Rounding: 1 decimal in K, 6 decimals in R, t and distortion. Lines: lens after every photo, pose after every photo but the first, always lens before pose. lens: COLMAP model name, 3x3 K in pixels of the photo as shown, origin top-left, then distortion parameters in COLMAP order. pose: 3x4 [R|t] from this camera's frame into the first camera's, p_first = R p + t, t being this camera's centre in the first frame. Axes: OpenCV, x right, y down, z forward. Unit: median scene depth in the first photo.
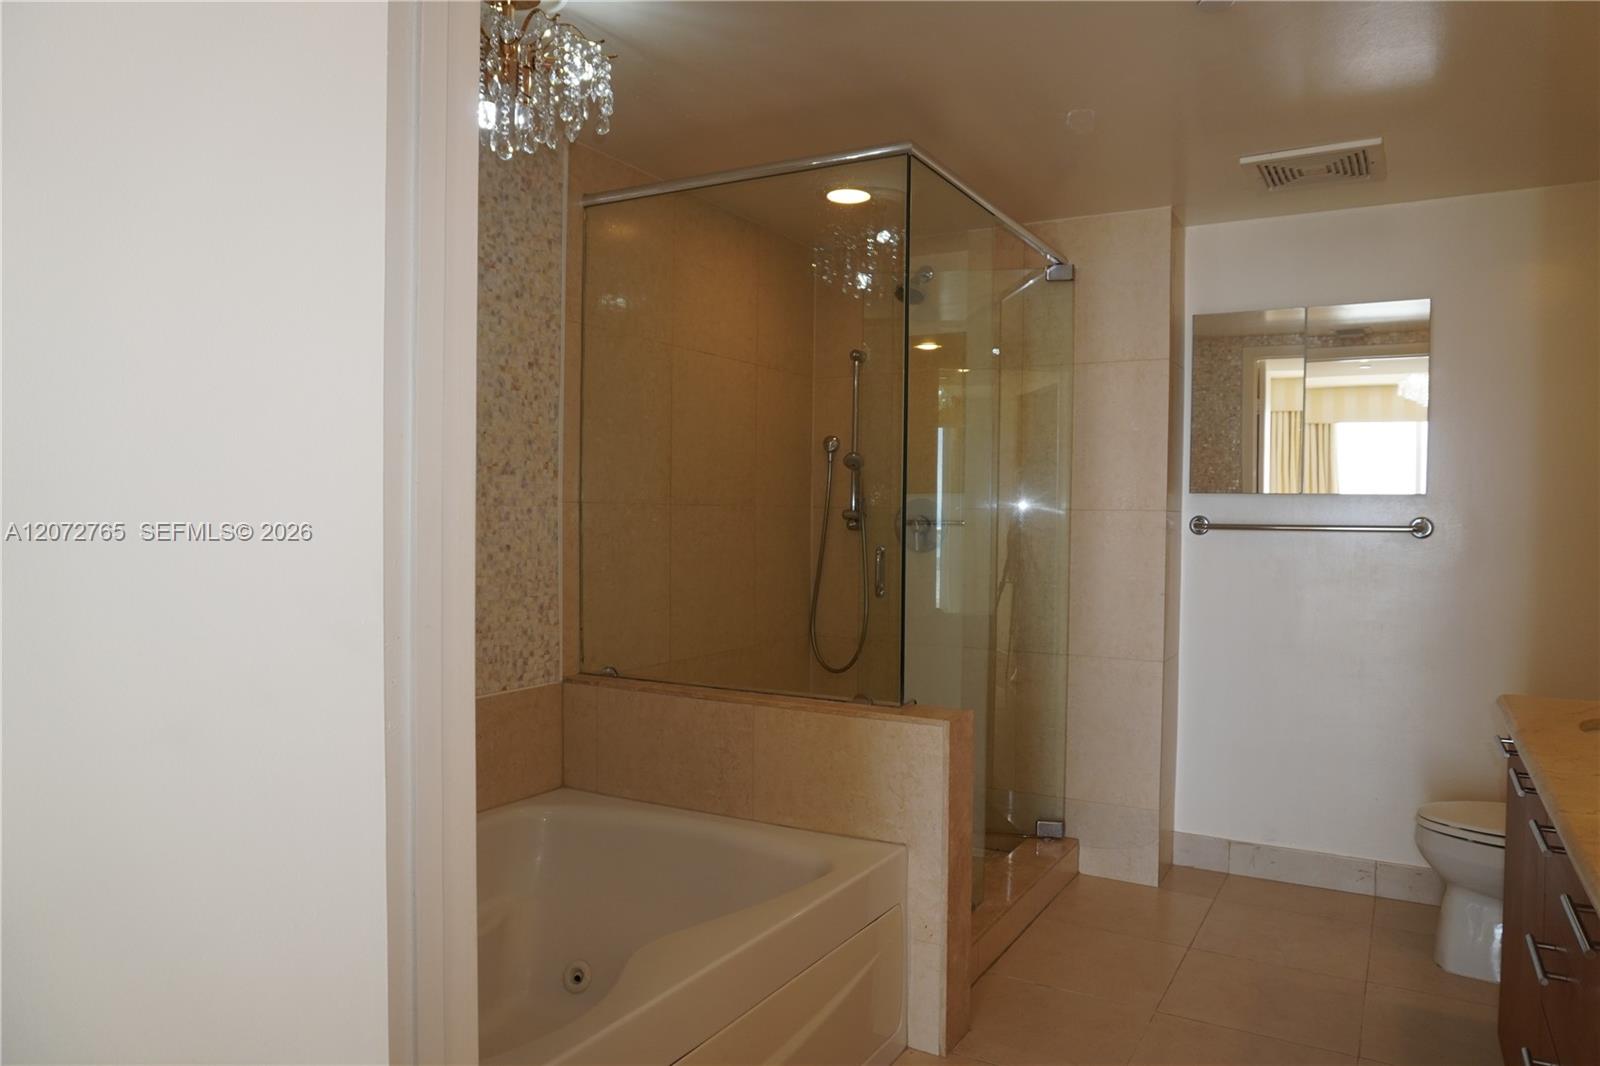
lens RADIAL K [[1079.1, 0, 799.3], [0, 1079.1, 539.0], [0, 0, 1]] dist [-0.053049, 0.040299]
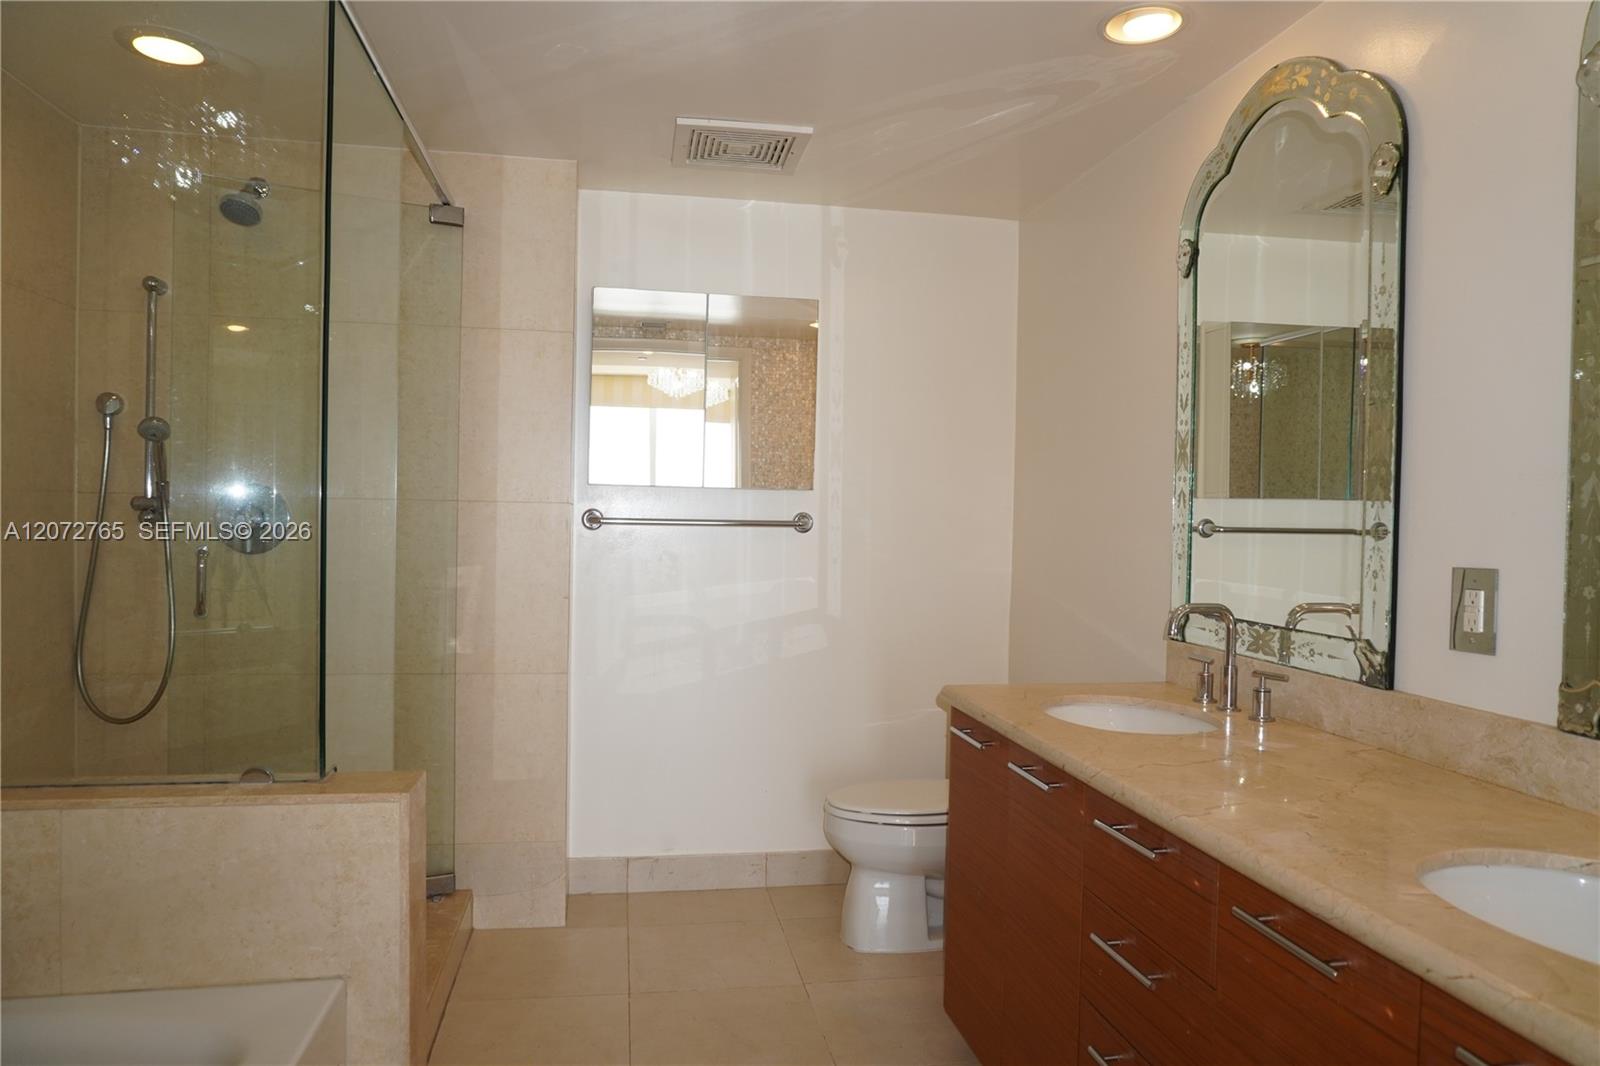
lens RADIAL K [[1079.1, 0, 809.9], [0, 1079.1, 538.3], [0, 0, 1]] dist [-0.053049, 0.040299]
pose [[0.767825, -0.009303, 0.640592, -0.079373], [0.003849, 0.999944, 0.009908, -0.005517], [-0.640648, -0.005141, 0.767817, 0.197569]]
